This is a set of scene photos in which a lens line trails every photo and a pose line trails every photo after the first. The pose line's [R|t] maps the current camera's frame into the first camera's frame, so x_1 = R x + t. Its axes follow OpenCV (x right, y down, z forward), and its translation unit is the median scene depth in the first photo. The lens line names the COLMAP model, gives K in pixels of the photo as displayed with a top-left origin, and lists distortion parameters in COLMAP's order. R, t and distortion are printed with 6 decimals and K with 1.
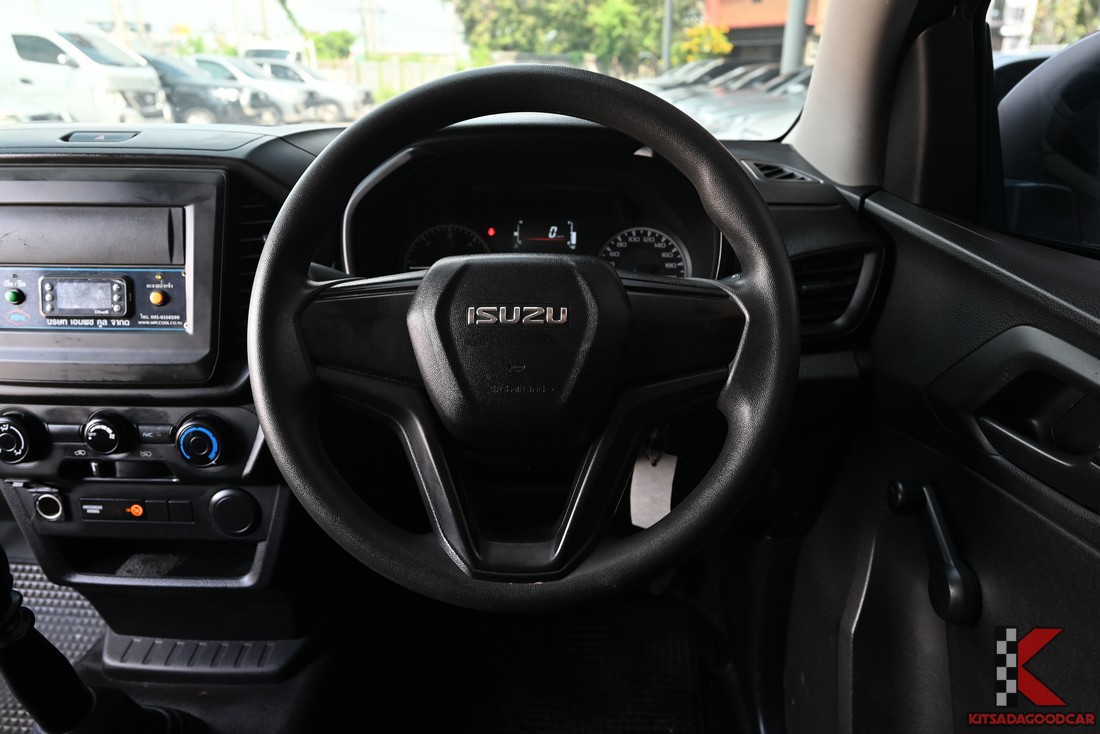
lens RADIAL K [[733.6, 0, 560.0], [0, 733.6, 366.3], [0, 0, 1]] dist [-0.005984, 0.001082]
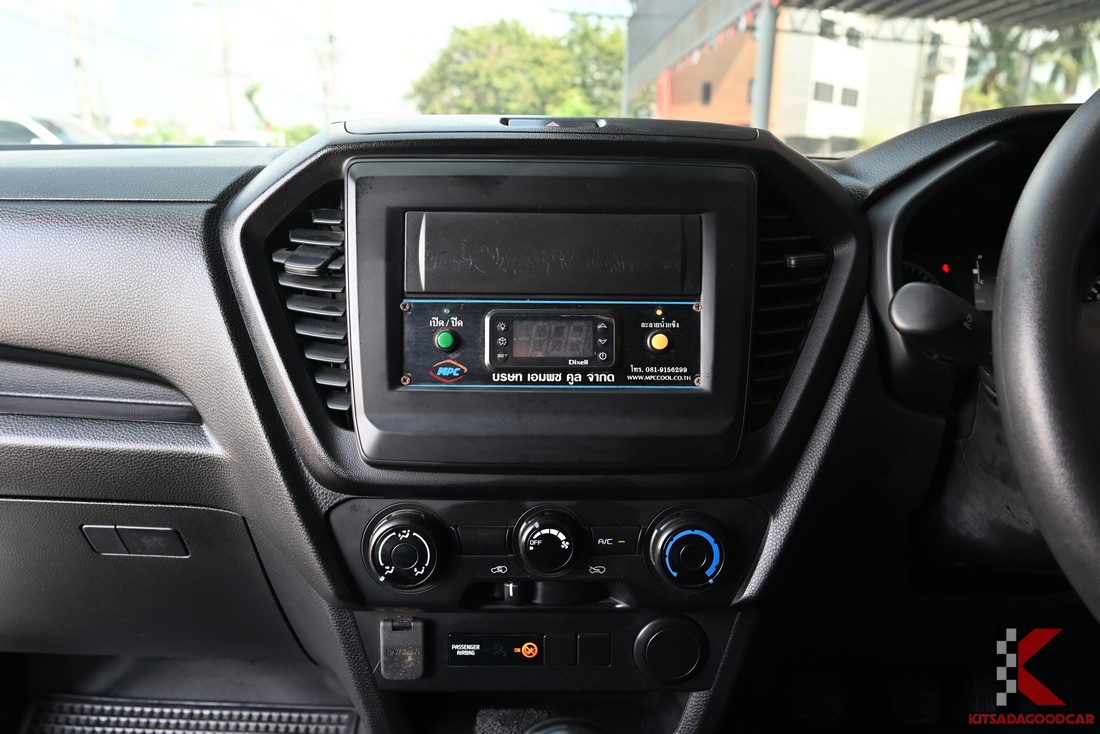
lens RADIAL K [[733.6, 0, 554.0], [0, 733.6, 373.0], [0, 0, 1]] dist [-0.005984, 0.001082]
pose [[0.998612, -0.003865, 0.052527, -0.658427], [0.009550, 0.994058, -0.108429, 0.010193], [-0.051796, 0.108780, 0.992715, 0.303694]]
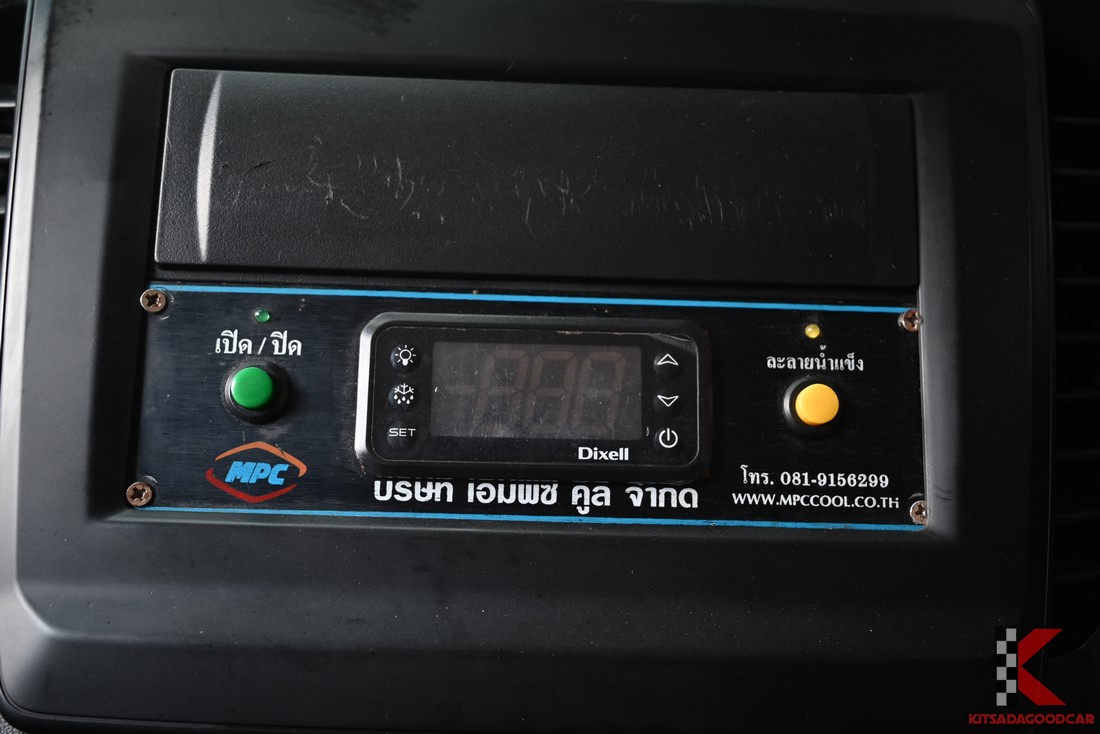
lens RADIAL K [[1181.0, 0, 549.4], [0, 1181.0, 365.2], [0, 0, 1]] dist [-0.005044, 0.000000]
pose [[0.997589, 0.024386, 0.064976, -0.646777], [-0.005534, 0.961202, -0.275791, 0.010676], [-0.069180, 0.274767, 0.959019, 0.567764]]
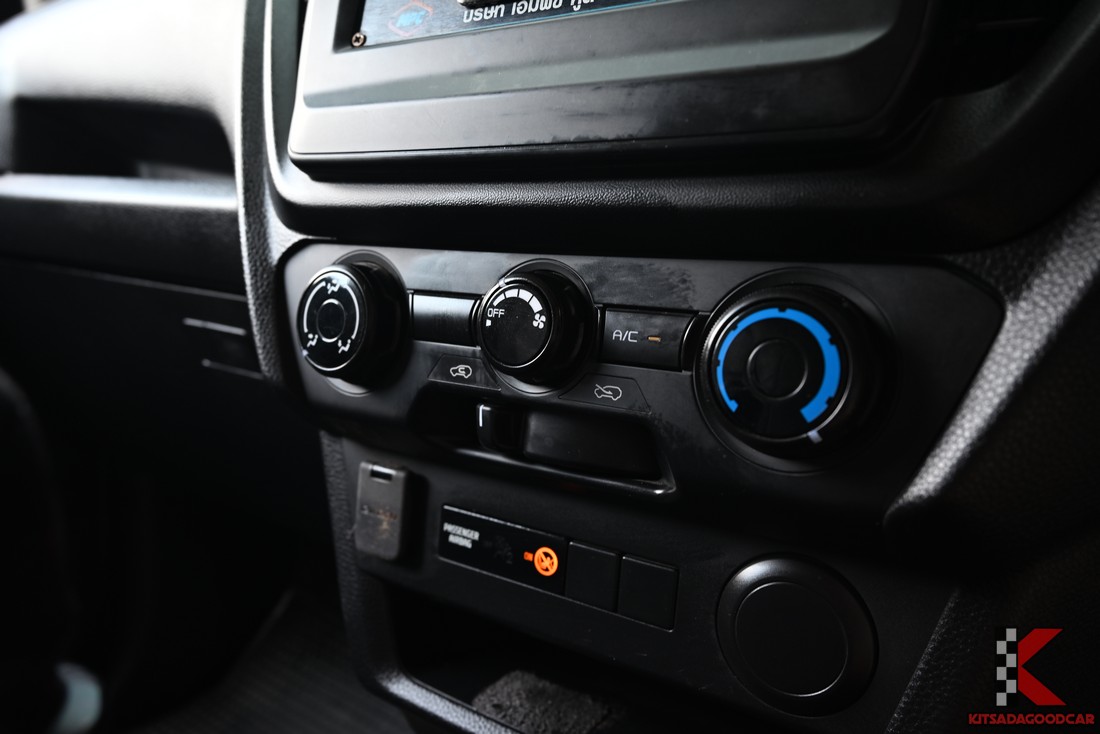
lens RADIAL K [[787.6, 0, 553.1], [0, 787.6, 367.2], [0, 0, 1]] dist [-0.007692, -0.002163]
pose [[0.851511, 0.101966, -0.514326, -0.404155], [-0.203236, 0.968410, -0.144487, 0.172627], [0.483346, 0.227562, 0.845336, 0.680420]]
